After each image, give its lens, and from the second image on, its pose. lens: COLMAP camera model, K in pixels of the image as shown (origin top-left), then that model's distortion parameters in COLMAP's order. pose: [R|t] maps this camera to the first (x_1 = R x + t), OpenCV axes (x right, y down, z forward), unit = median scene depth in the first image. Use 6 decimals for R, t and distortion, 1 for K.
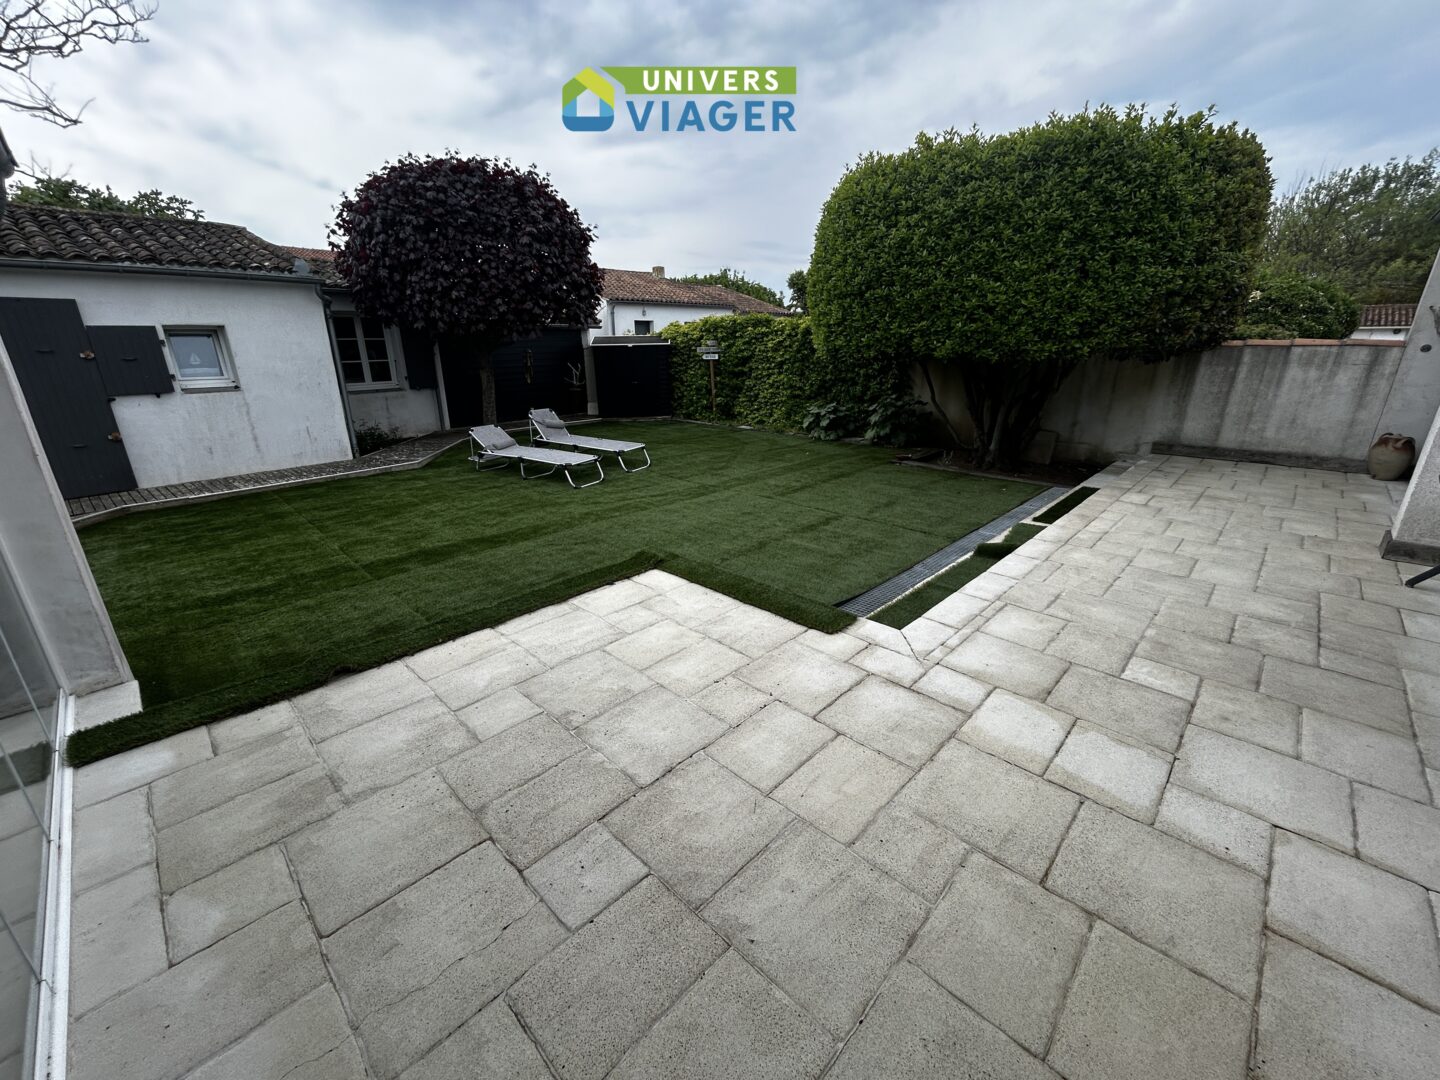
lens RADIAL K [[583.5, 0, 718.6], [0, 583.5, 539.2], [0, 0, 1]] dist [0.002307, -0.000595]
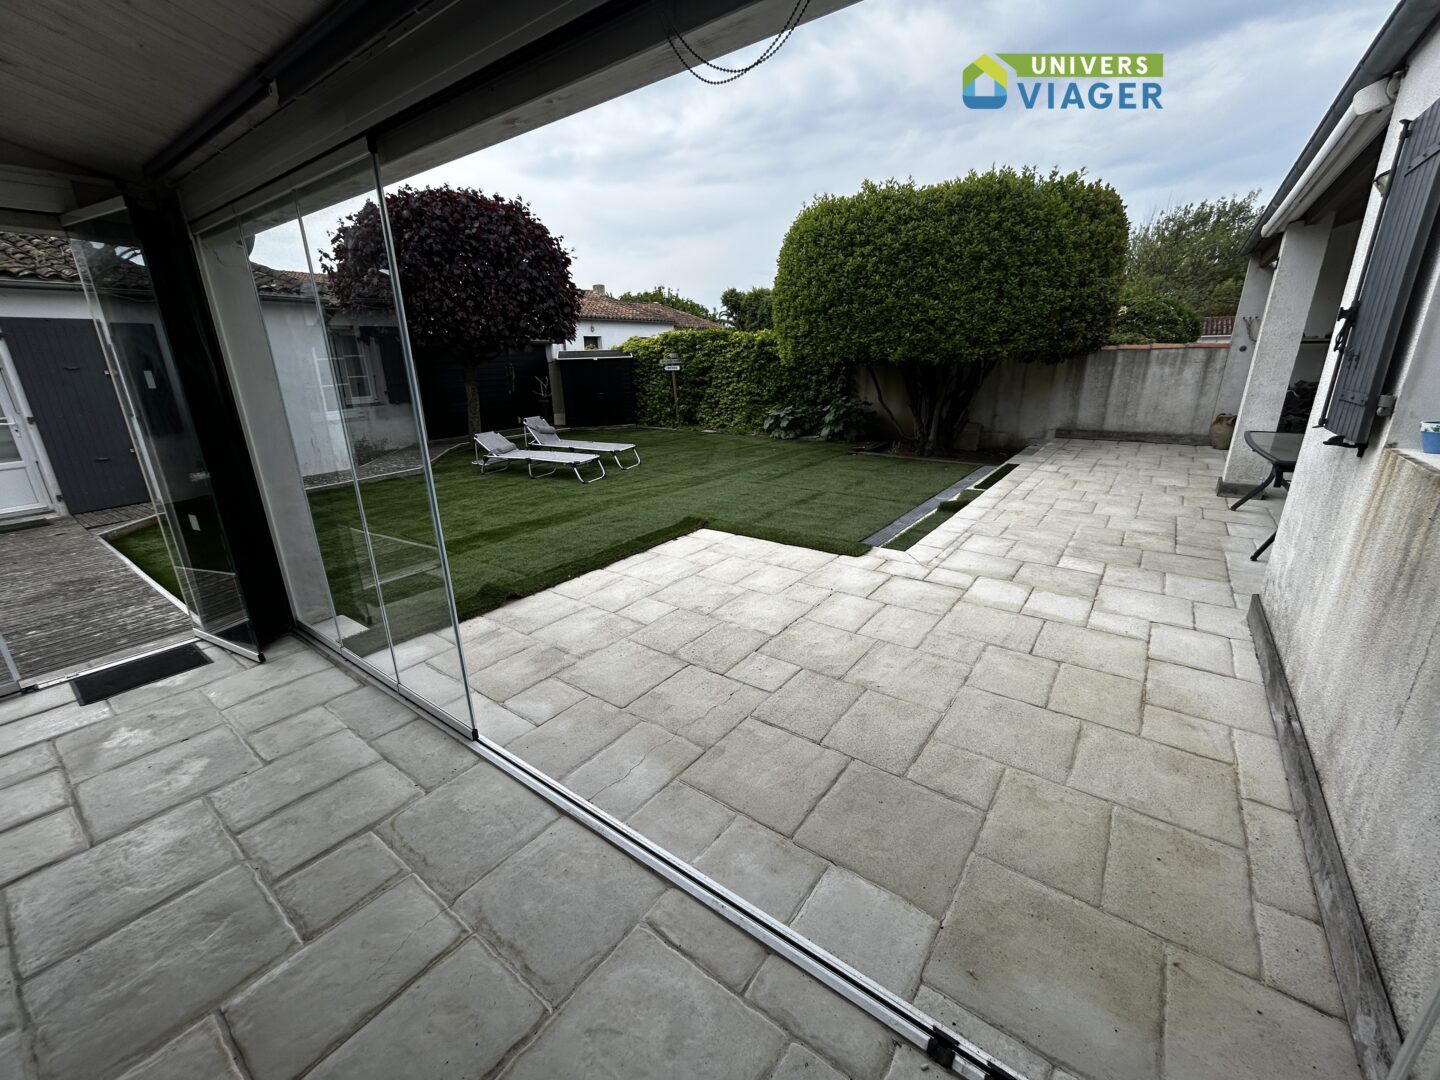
lens RADIAL K [[583.6, 0, 720.0], [0, 583.6, 540.0], [0, 0, 1]] dist [-0.001728, 0.000203]
pose [[0.991522, -0.052177, 0.119001, -0.161258], [0.054848, 0.998309, -0.019278, 0.073792], [-0.117794, 0.025641, 0.992707, -0.180975]]
